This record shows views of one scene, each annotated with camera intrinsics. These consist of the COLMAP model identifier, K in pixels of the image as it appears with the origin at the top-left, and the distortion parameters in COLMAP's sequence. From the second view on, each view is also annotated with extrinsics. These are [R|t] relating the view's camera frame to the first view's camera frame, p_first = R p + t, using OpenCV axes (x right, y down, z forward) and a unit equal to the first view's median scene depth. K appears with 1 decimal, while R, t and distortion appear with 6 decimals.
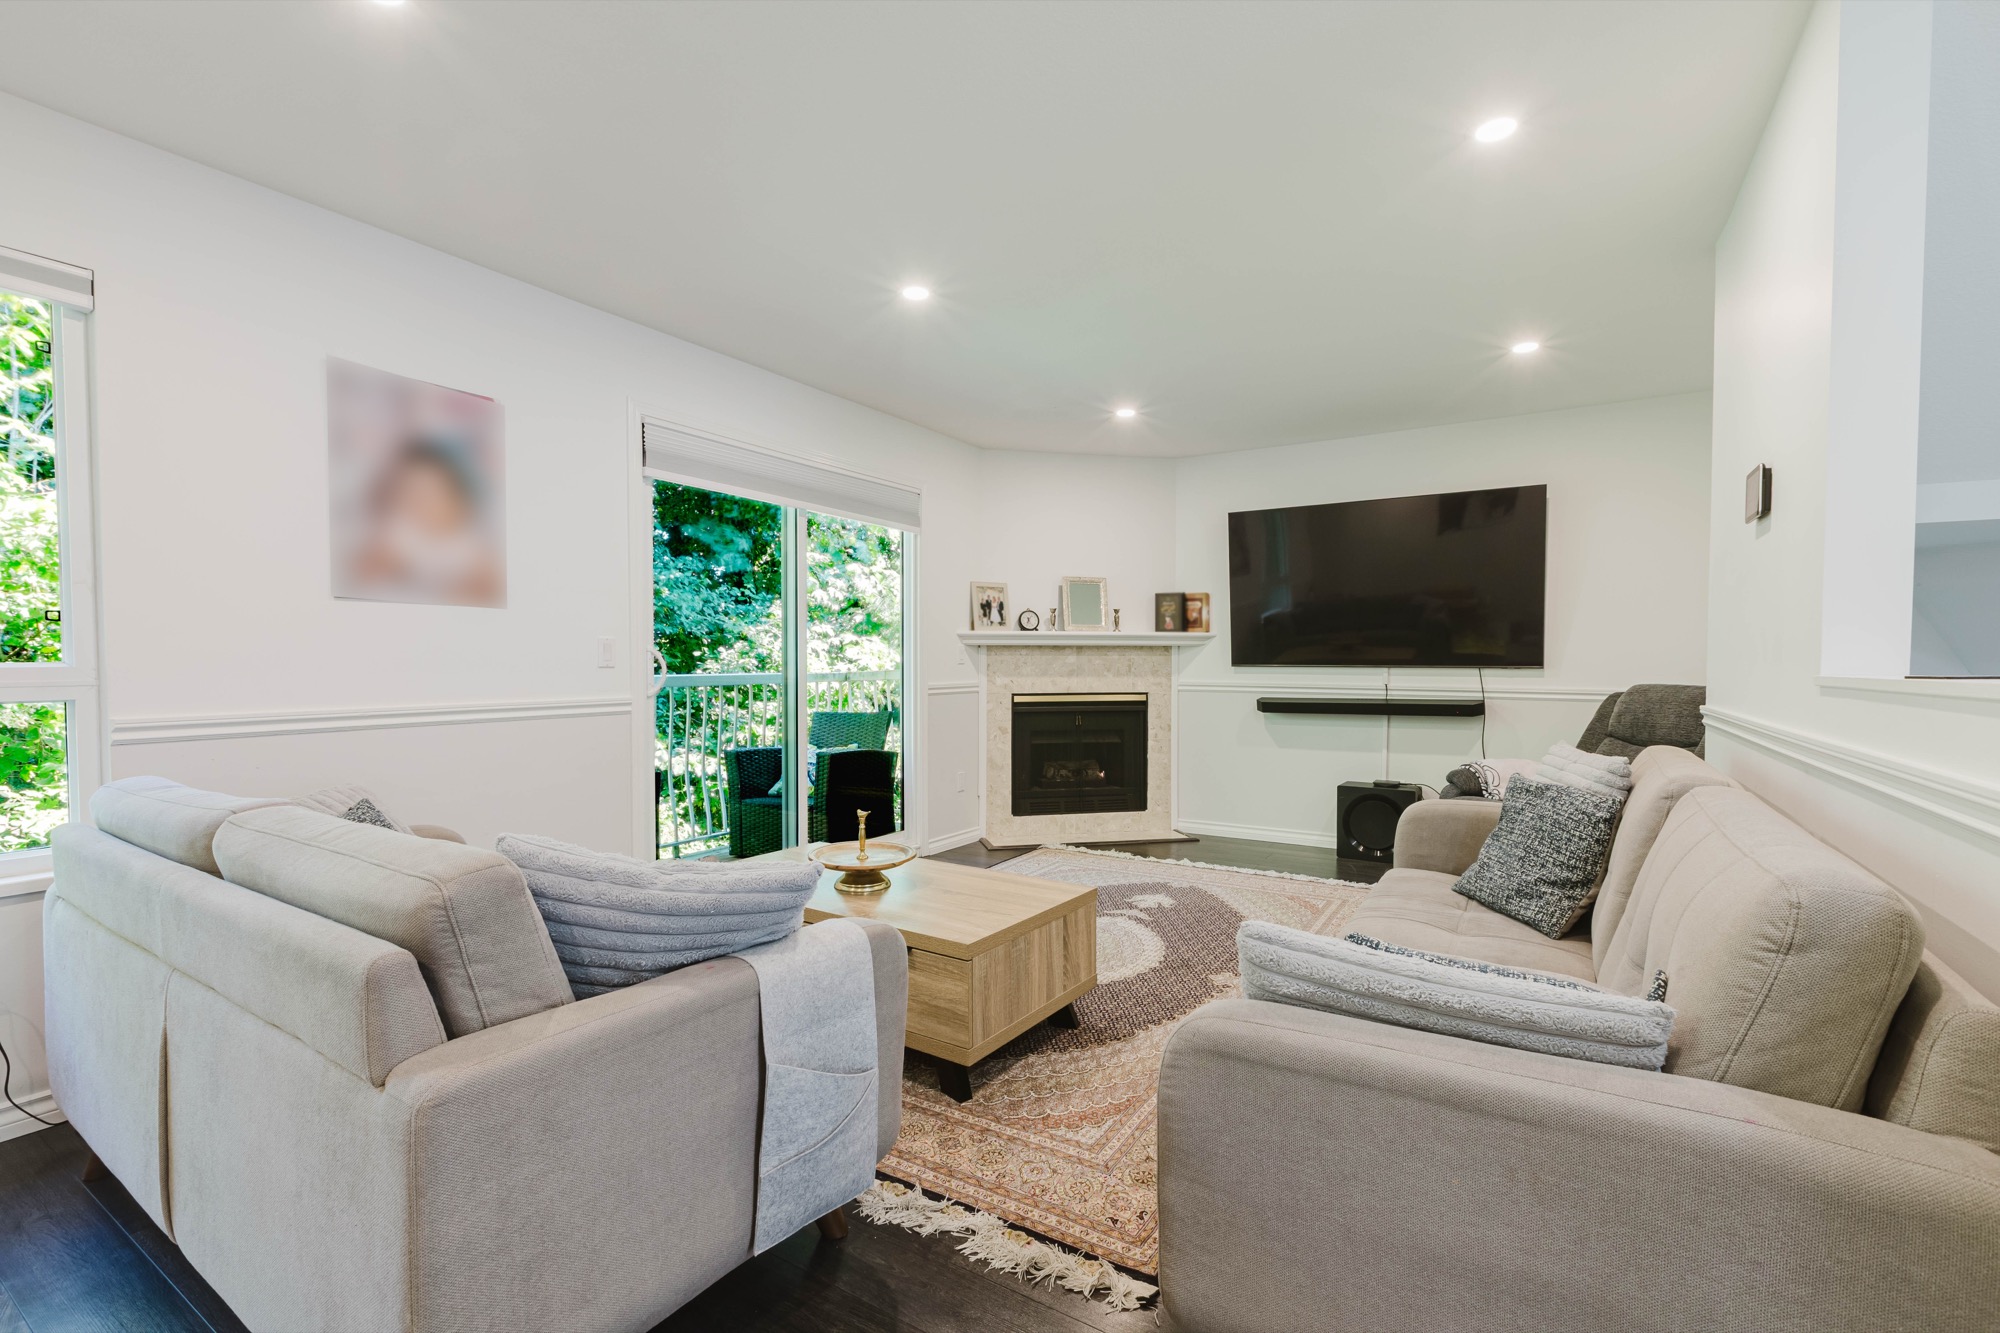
lens RADIAL K [[908.1, 0, 1017.4], [0, 908.1, 670.3], [0, 0, 1]] dist [0.004160, -0.001741]
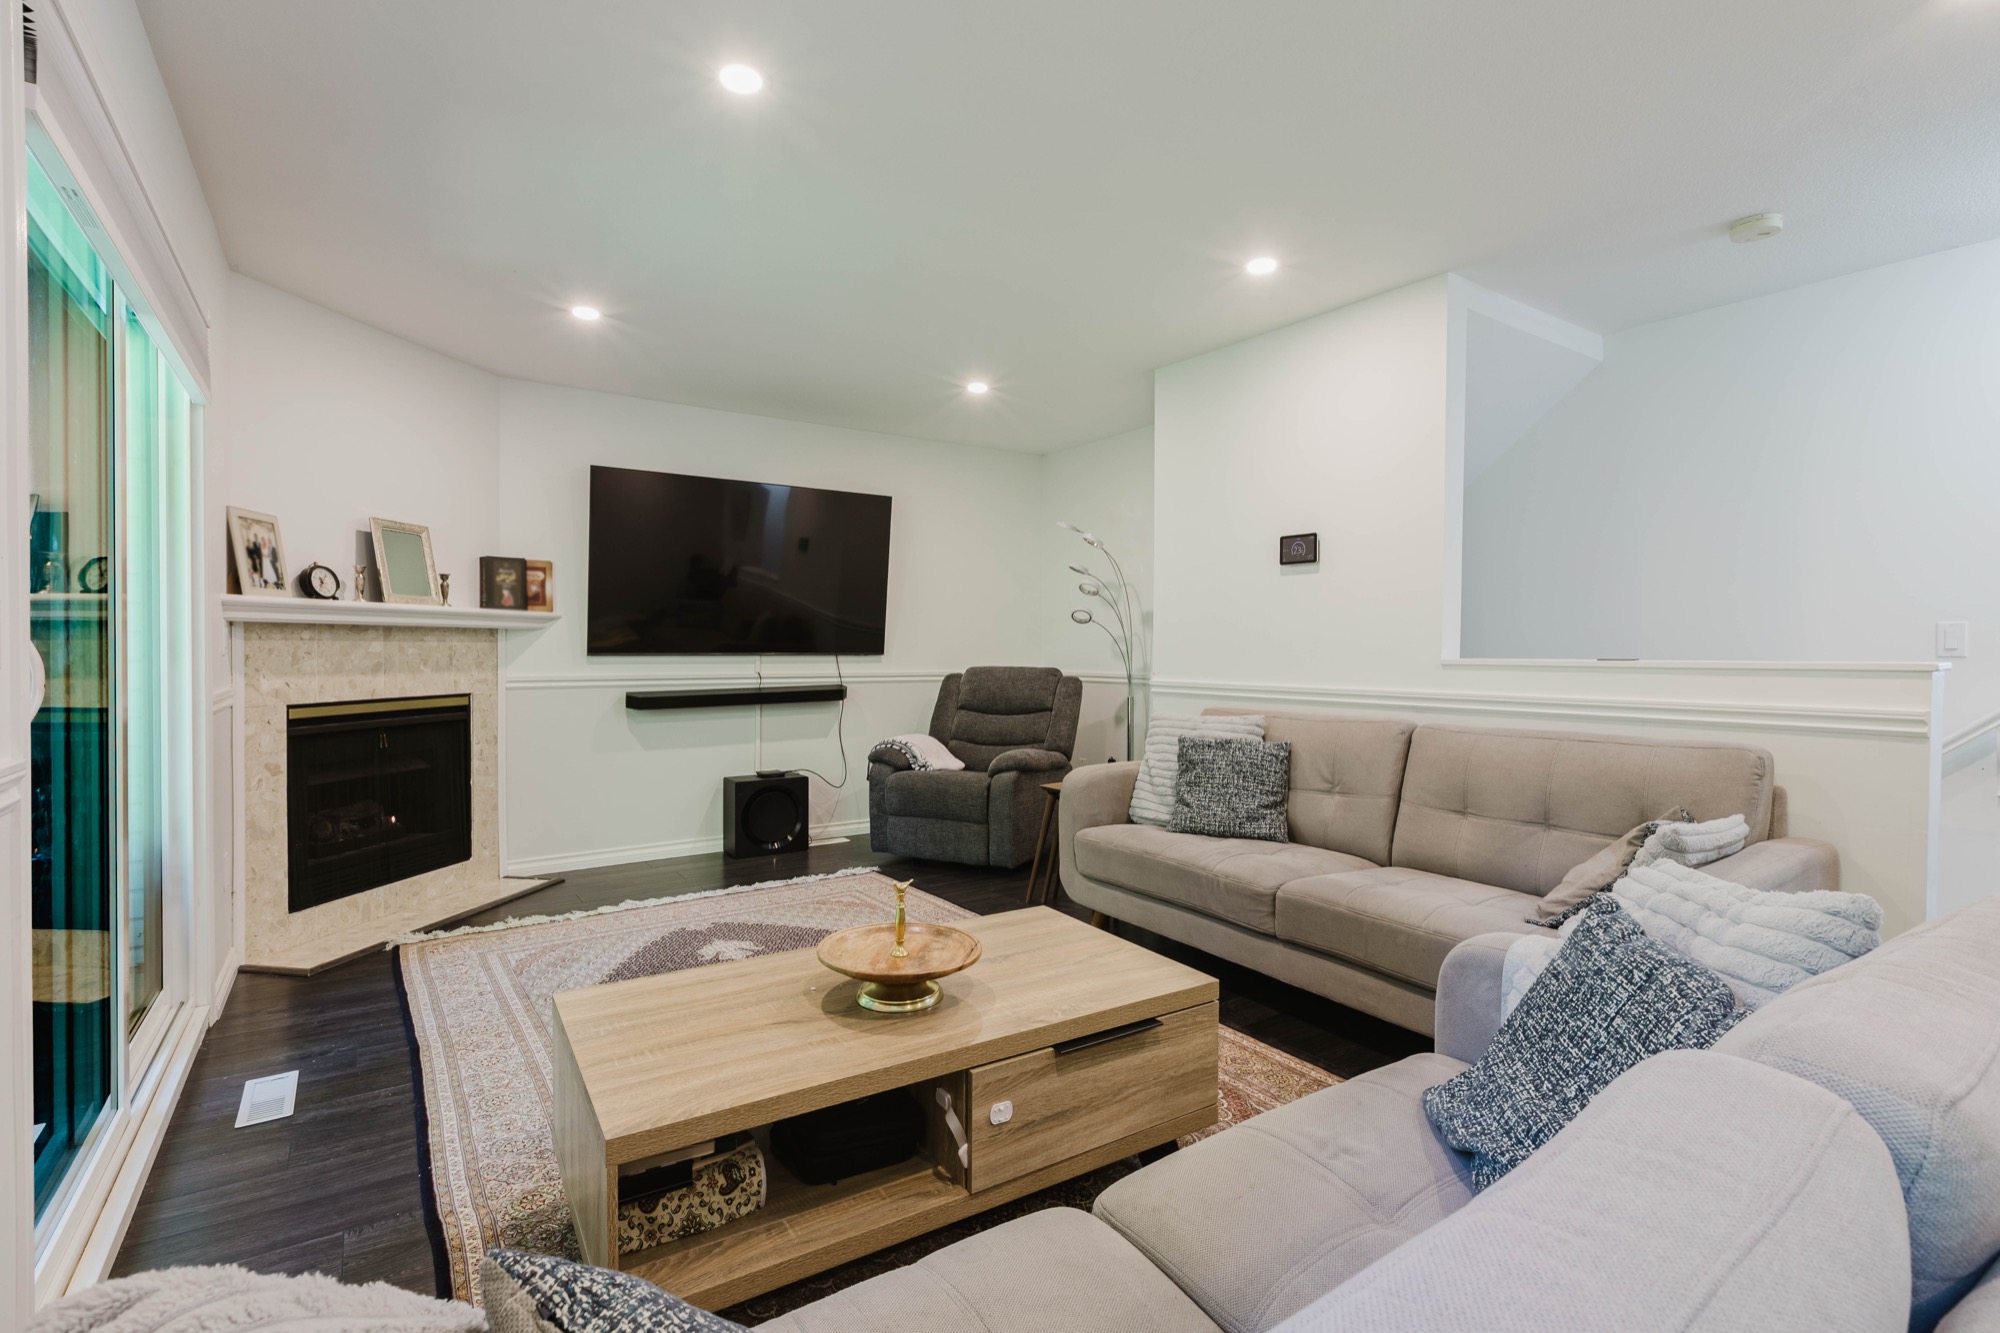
lens RADIAL K [[908.1, 0, 1044.2], [0, 908.1, 647.9], [0, 0, 1]] dist [0.004160, -0.001741]
pose [[0.396926, -0.000548, 0.917850, -0.352669], [0.010383, 0.999939, -0.003893, -0.004053], [-0.917792, 0.011075, 0.396907, 0.315780]]
